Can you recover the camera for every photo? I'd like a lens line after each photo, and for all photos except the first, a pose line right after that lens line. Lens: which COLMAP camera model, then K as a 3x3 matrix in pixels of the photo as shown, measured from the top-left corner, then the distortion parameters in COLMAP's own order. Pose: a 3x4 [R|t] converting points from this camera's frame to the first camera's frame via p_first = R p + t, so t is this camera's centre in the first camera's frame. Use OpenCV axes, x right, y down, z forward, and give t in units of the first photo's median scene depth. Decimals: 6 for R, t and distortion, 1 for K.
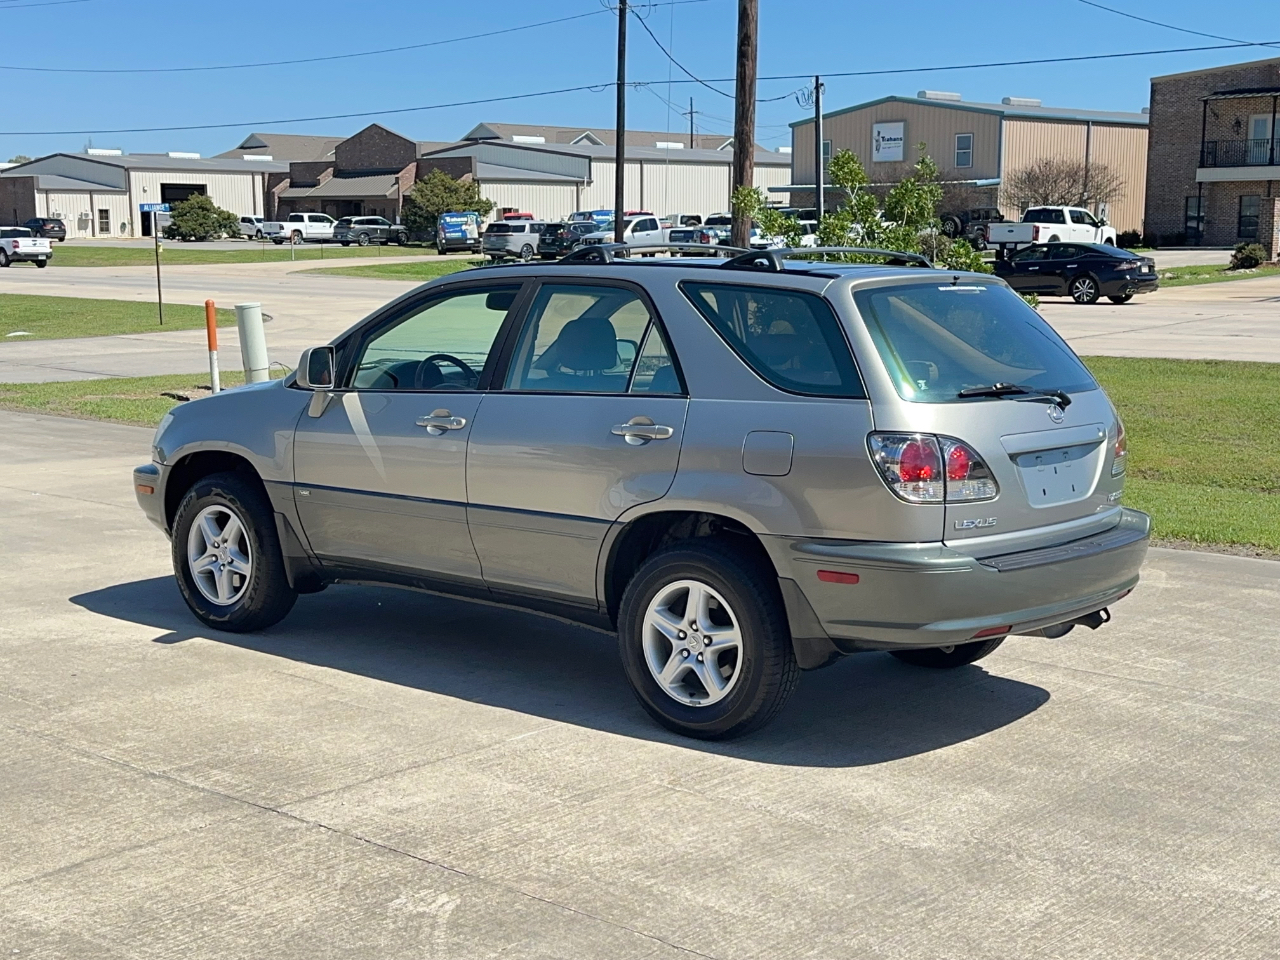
lens RADIAL K [[1753.3, 0, 637.3], [0, 1753.3, 483.8], [0, 0, 1]] dist [0.198465, -0.408017]
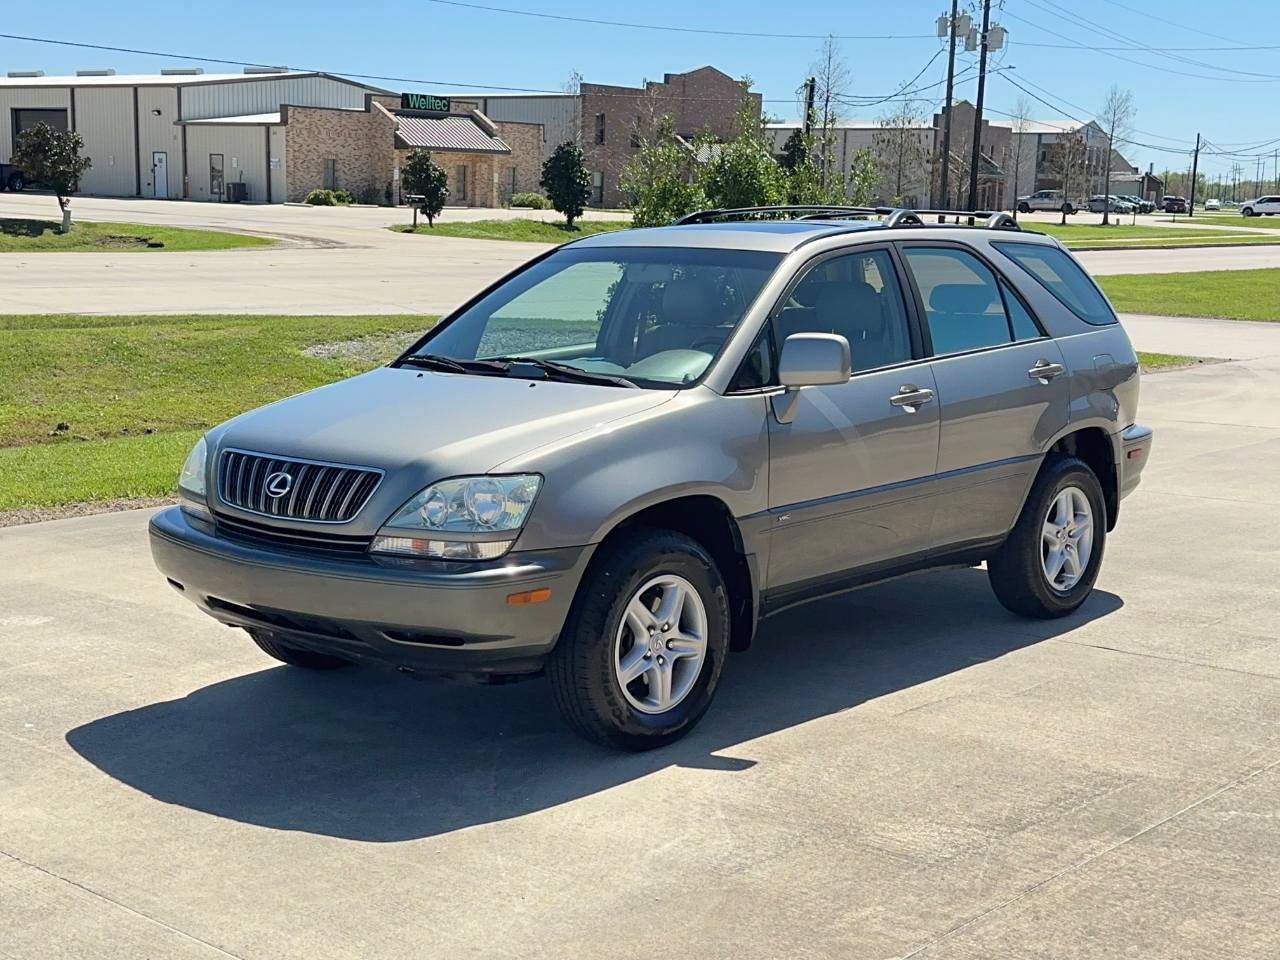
lens RADIAL K [[1753.3, 0, 637.3], [0, 1753.3, 483.8], [0, 0, 1]] dist [0.198465, -0.408017]
pose [[0.037073, -0.160506, 0.986338, -1.012397], [0.120332, 0.980552, 0.155042, -0.147528], [-0.992041, 0.112940, 0.055666, 1.046914]]
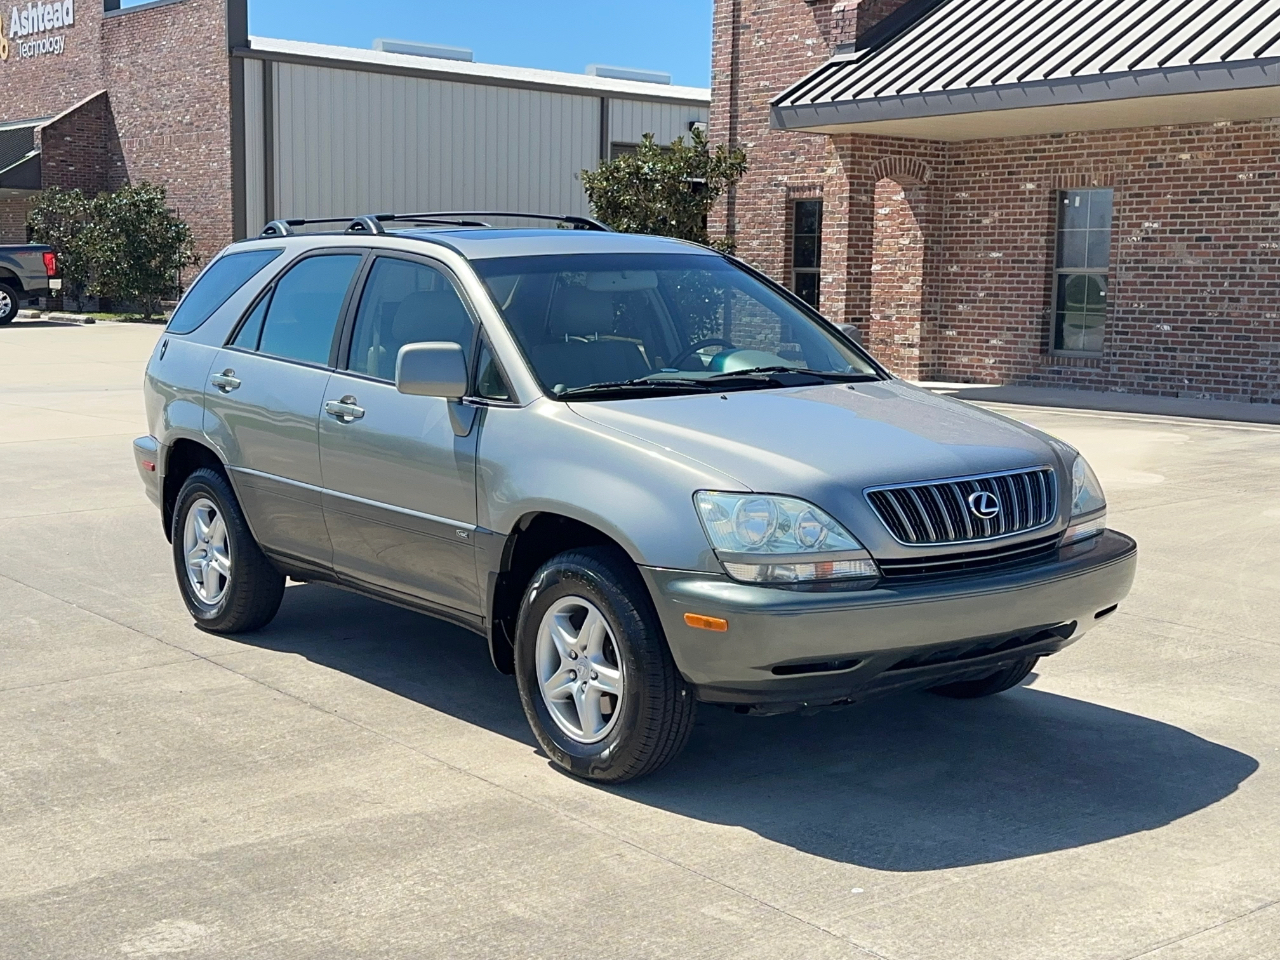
lens RADIAL K [[1753.3, 0, 637.3], [0, 1753.3, 483.8], [0, 0, 1]] dist [0.198465, -0.408017]
pose [[-0.976636, -0.043310, 0.210491, -0.276766], [0.012498, 0.966377, 0.256827, -0.241924], [-0.214537, 0.253457, -0.943257, 1.949581]]
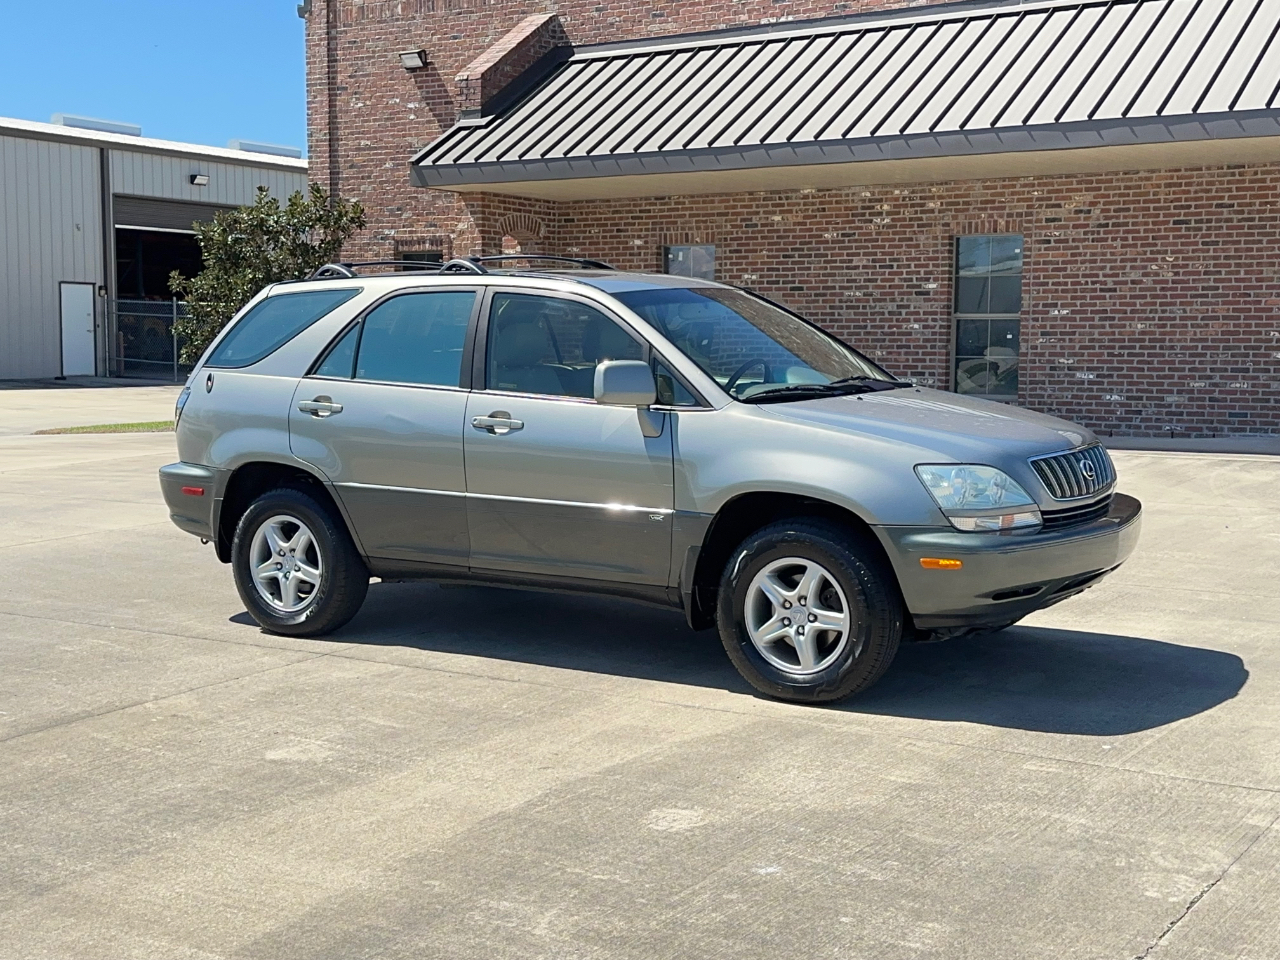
lens RADIAL K [[1735.6, 0, 631.7], [0, 1735.6, 486.3], [0, 0, 1]] dist [0.188247, -0.366405]
pose [[-0.993157, 0.005294, -0.116664, 0.092633], [-0.021527, 0.973554, 0.227442, -0.249596], [0.114783, 0.228397, -0.966778, 2.136971]]
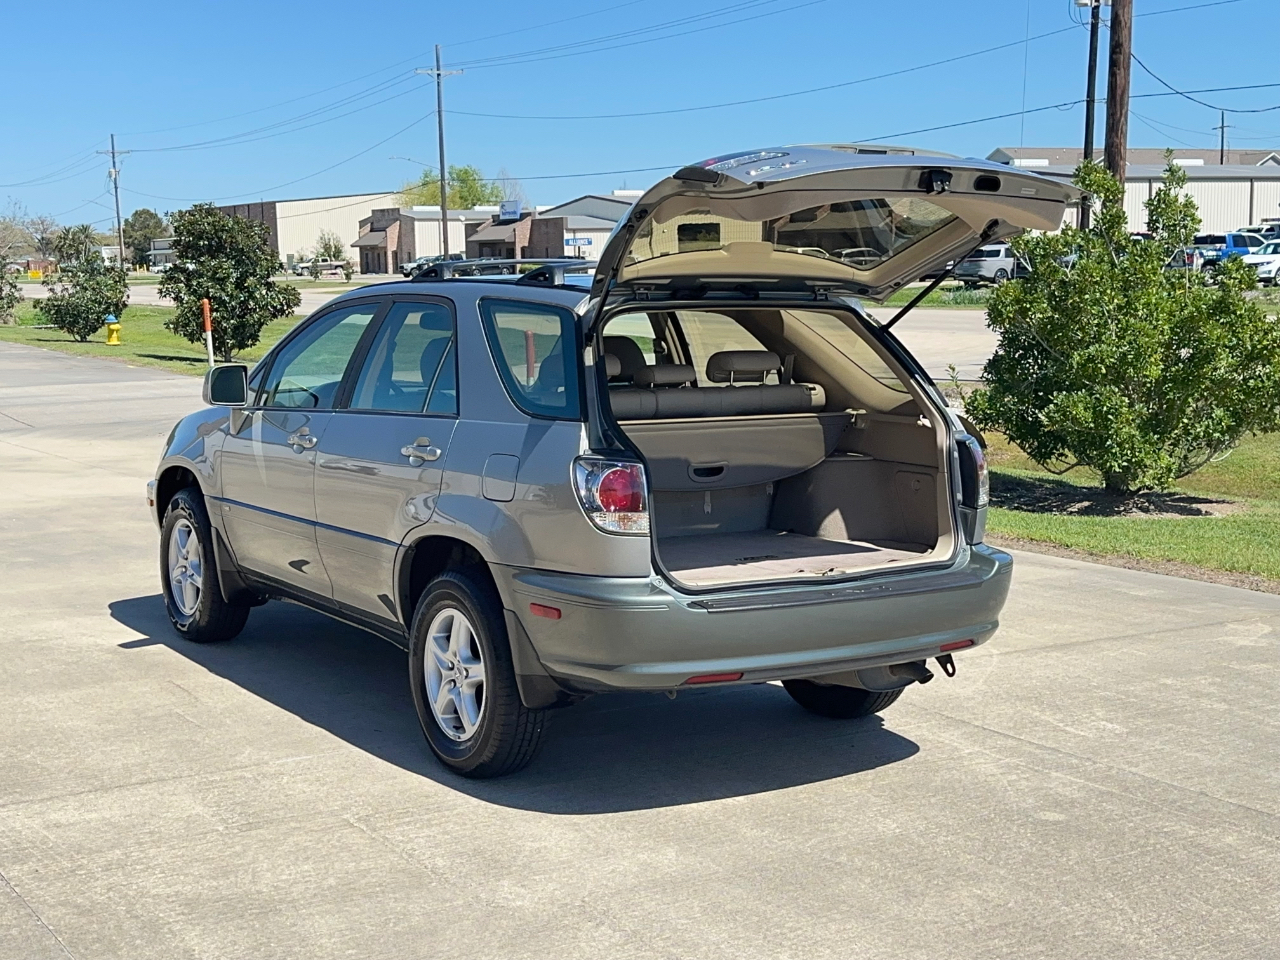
lens RADIAL K [[1735.6, 0, 631.7], [0, 1735.6, 486.3], [0, 0, 1]] dist [0.188247, -0.366405]
pose [[0.955255, 0.023463, -0.294852, 0.343999], [-0.027415, 0.999581, -0.009277, -0.004750], [0.294511, 0.016945, 0.955498, 0.101502]]
